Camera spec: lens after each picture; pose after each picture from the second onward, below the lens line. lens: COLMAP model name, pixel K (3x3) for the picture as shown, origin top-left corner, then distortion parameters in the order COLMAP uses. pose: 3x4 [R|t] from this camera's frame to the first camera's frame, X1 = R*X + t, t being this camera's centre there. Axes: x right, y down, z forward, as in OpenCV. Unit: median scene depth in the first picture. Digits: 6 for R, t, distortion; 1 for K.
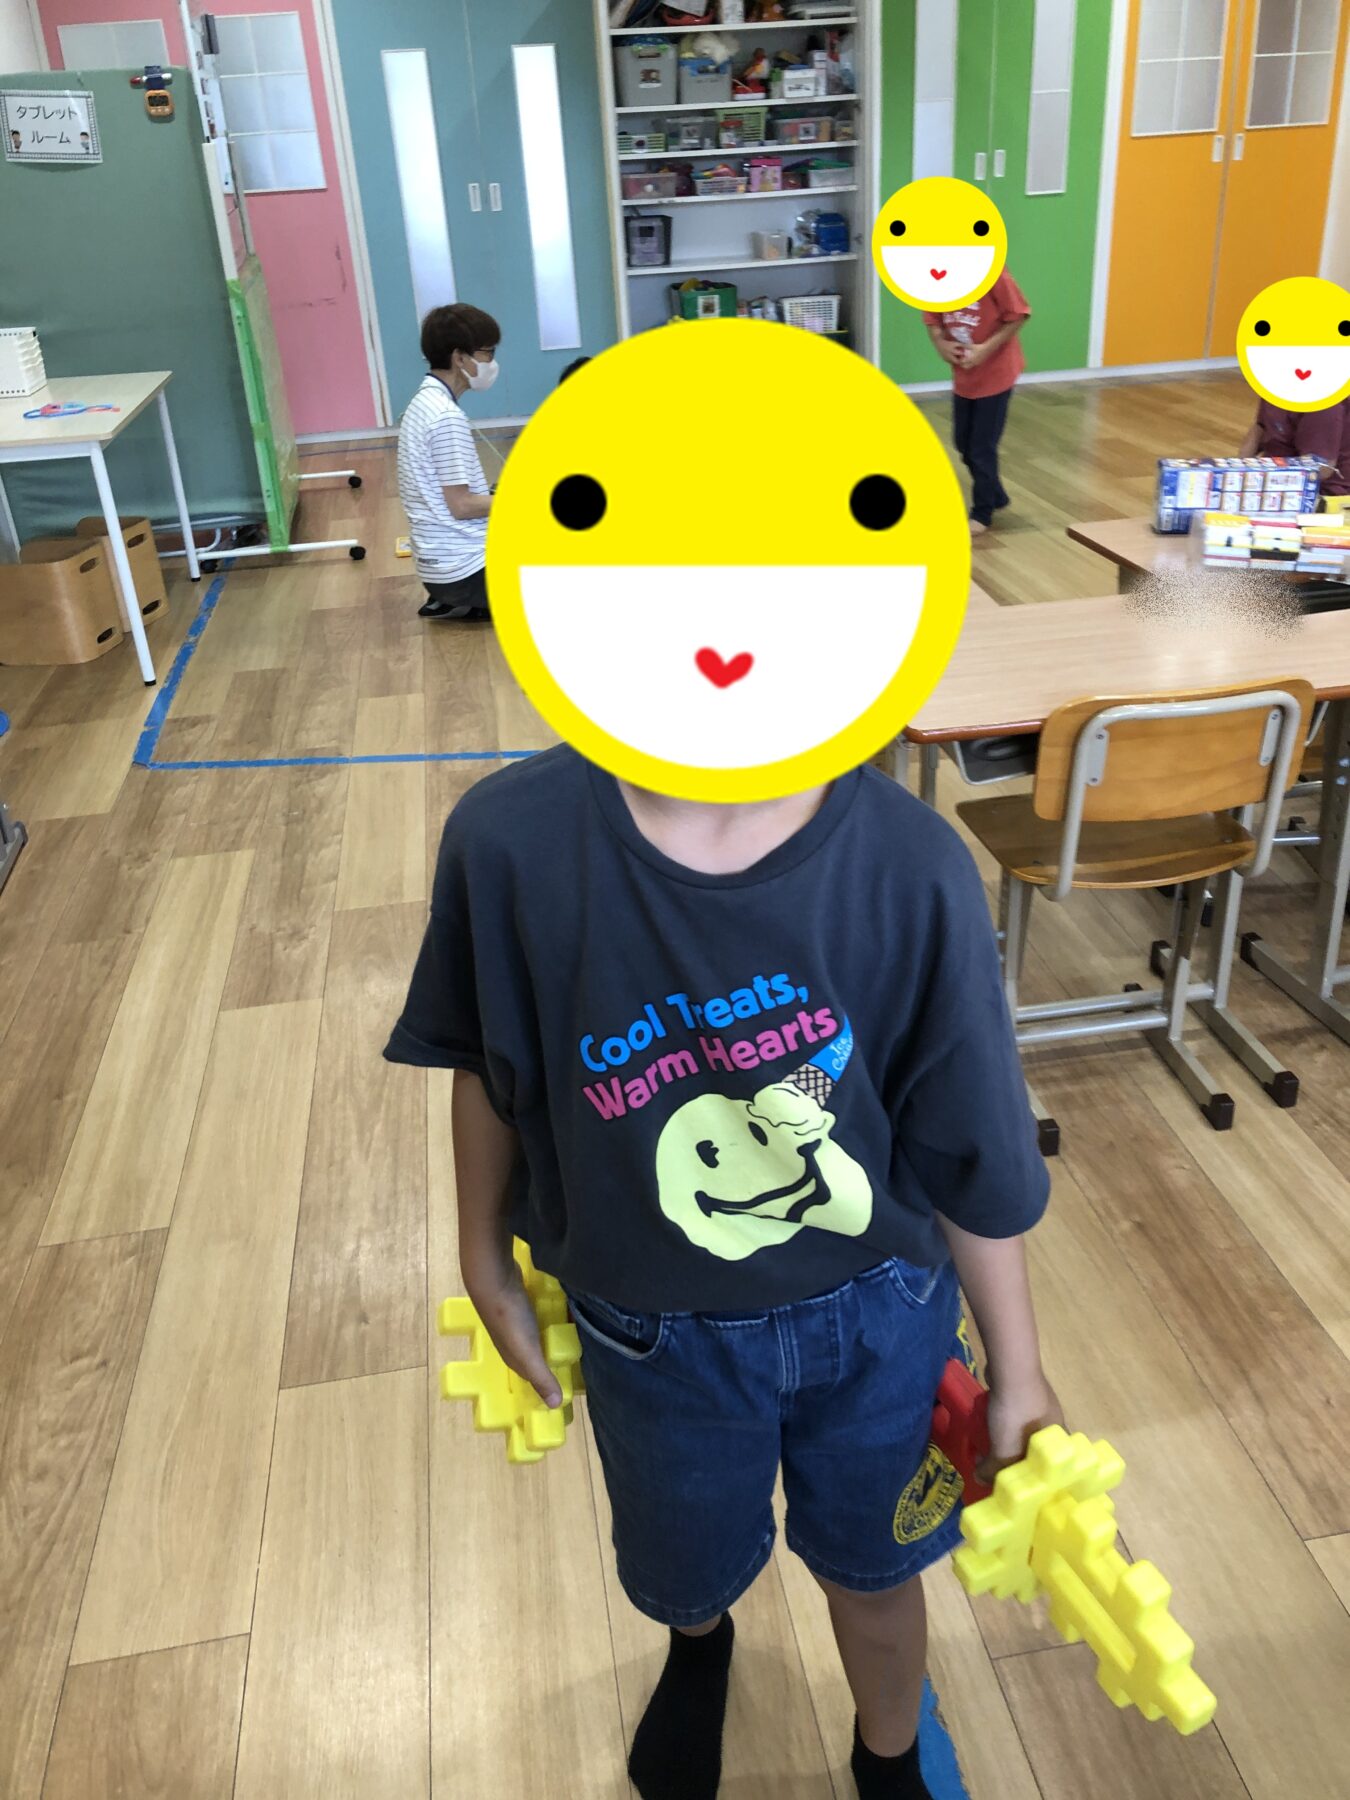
lens RADIAL K [[1454.6, 0, 675.0], [0, 1454.6, 900.0], [0, 0, 1]] dist [0.005000, -0.001917]
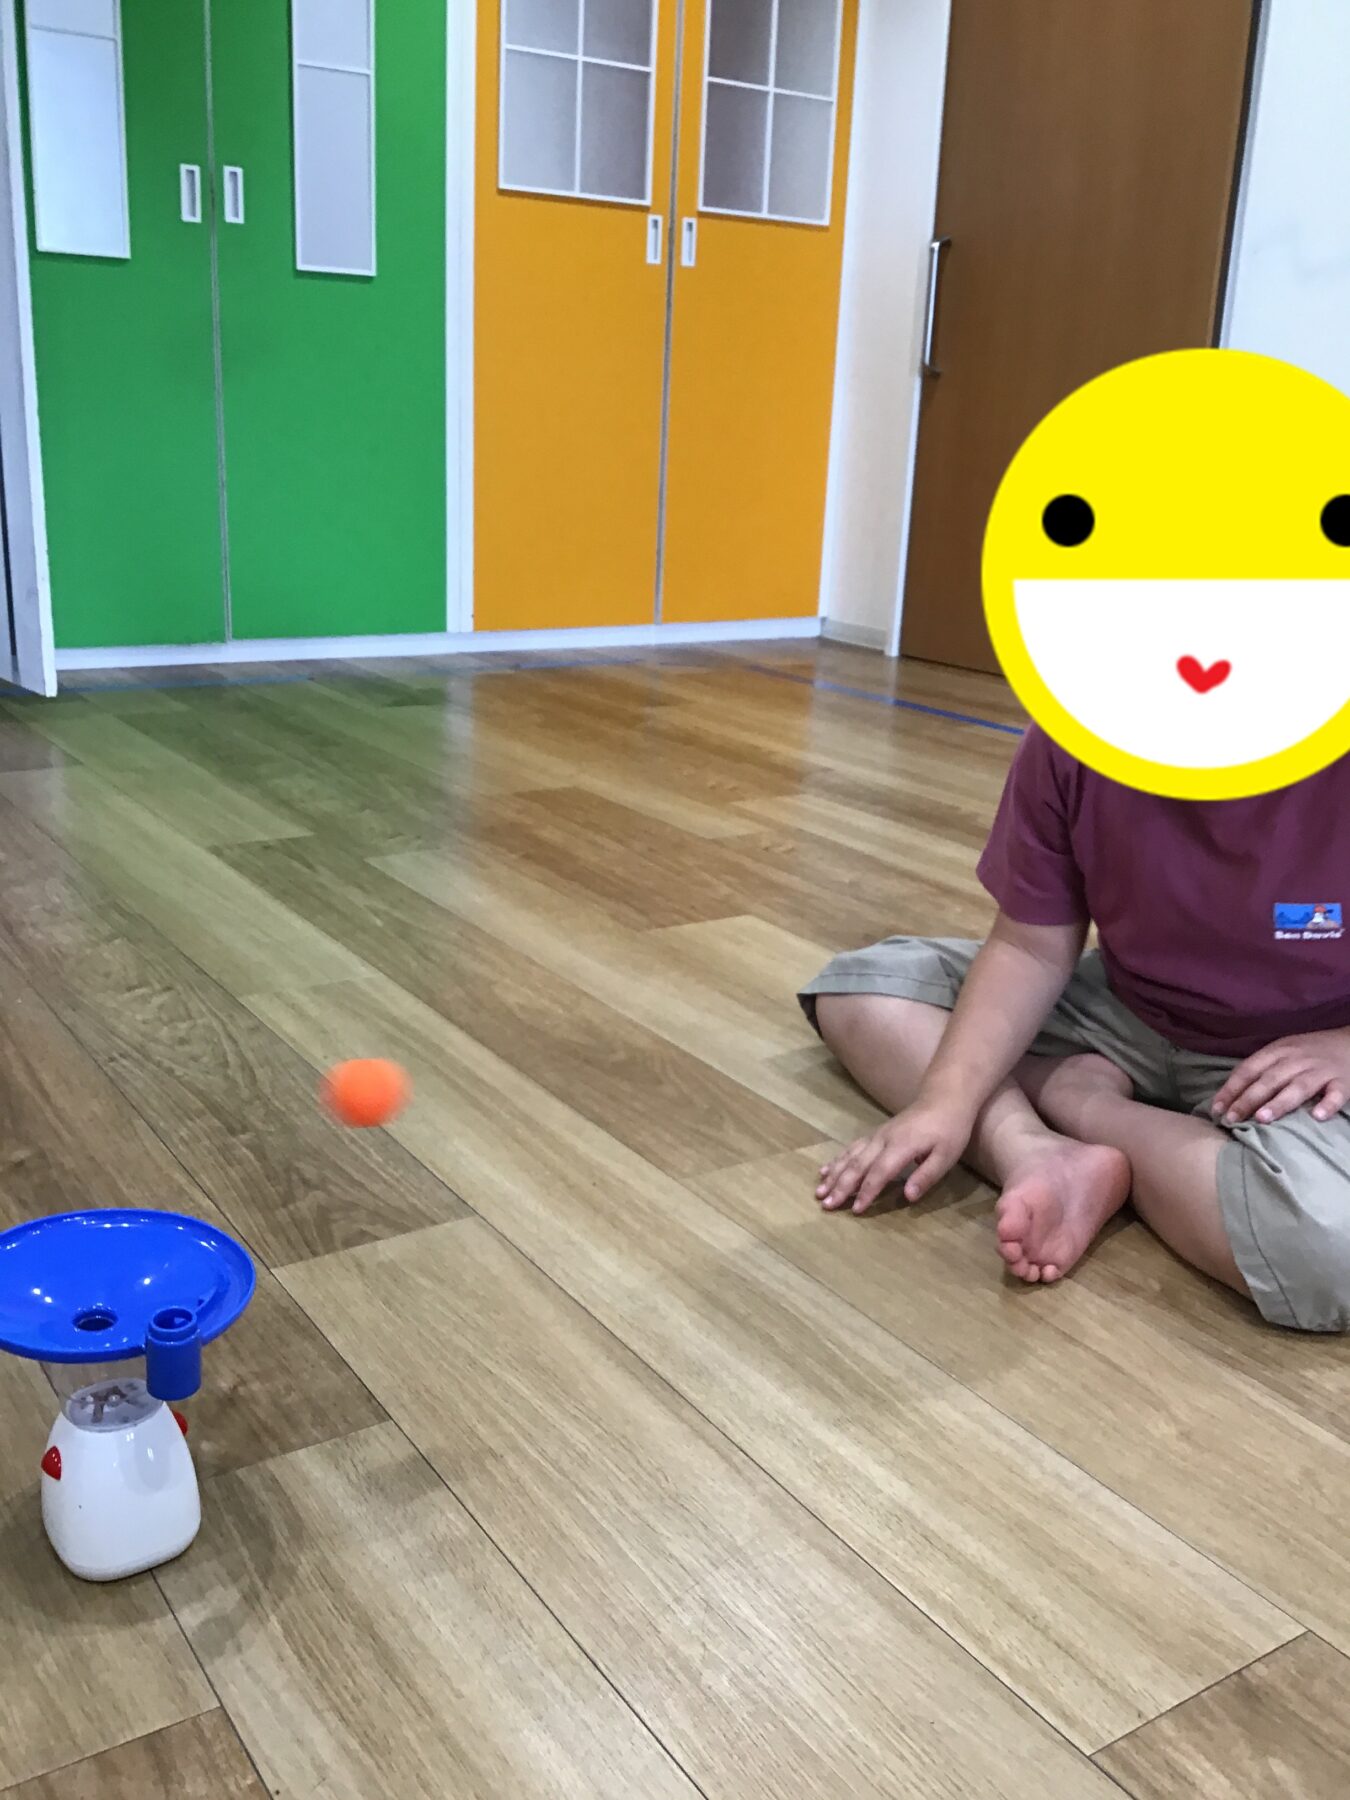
lens RADIAL K [[1662.2, 0, 675.0], [0, 1662.2, 900.0], [0, 0, 1]] dist [0.012565, -0.179920]
pose [[0.900709, -0.039553, 0.432619, 0.113617], [0.125881, 0.976885, -0.172770, -0.182007], [-0.415786, 0.210074, 0.884868, 0.523485]]
